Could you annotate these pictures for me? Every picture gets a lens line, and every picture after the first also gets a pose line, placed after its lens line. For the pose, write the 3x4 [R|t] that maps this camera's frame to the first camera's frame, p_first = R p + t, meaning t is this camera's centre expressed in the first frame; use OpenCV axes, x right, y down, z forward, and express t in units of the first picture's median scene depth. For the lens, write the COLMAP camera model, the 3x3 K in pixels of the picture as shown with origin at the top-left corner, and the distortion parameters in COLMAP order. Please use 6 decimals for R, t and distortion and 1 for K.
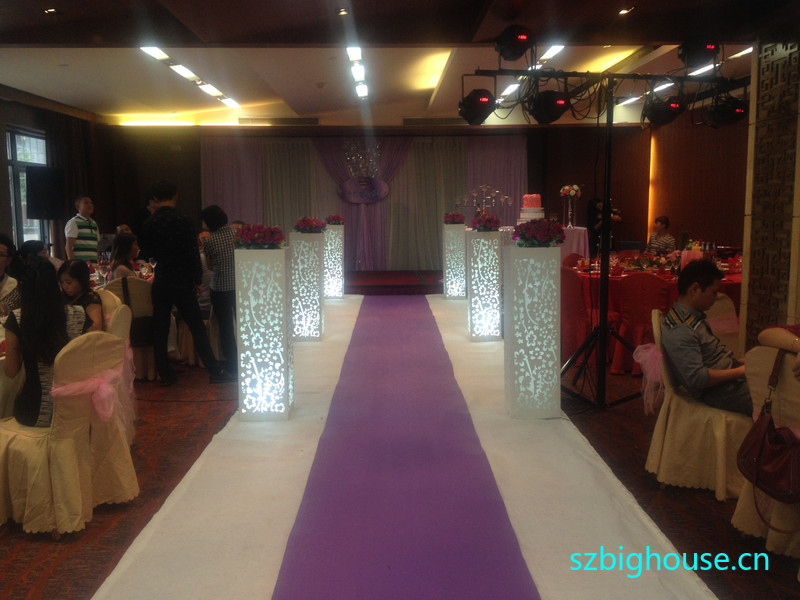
lens RADIAL K [[810.6, 0, 400.0], [0, 810.6, 300.0], [0, 0, 1]] dist [0.003529, 0.002330]
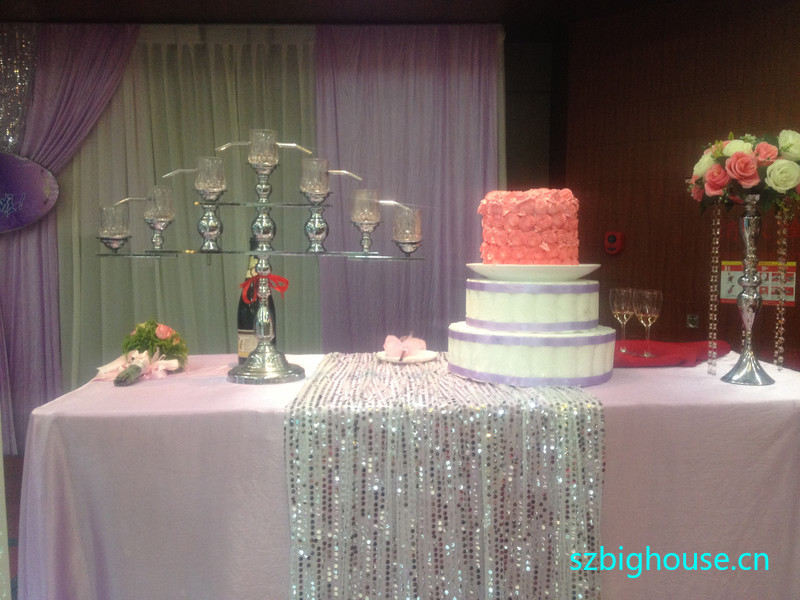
lens RADIAL K [[810.6, 0, 400.0], [0, 810.6, 300.0], [0, 0, 1]] dist [0.003529, 0.002330]
pose [[0.999637, 0.008024, 0.025709, 0.129526], [-0.006859, 0.998958, -0.045110, -0.097301], [-0.026044, 0.044918, 0.998651, 0.820843]]
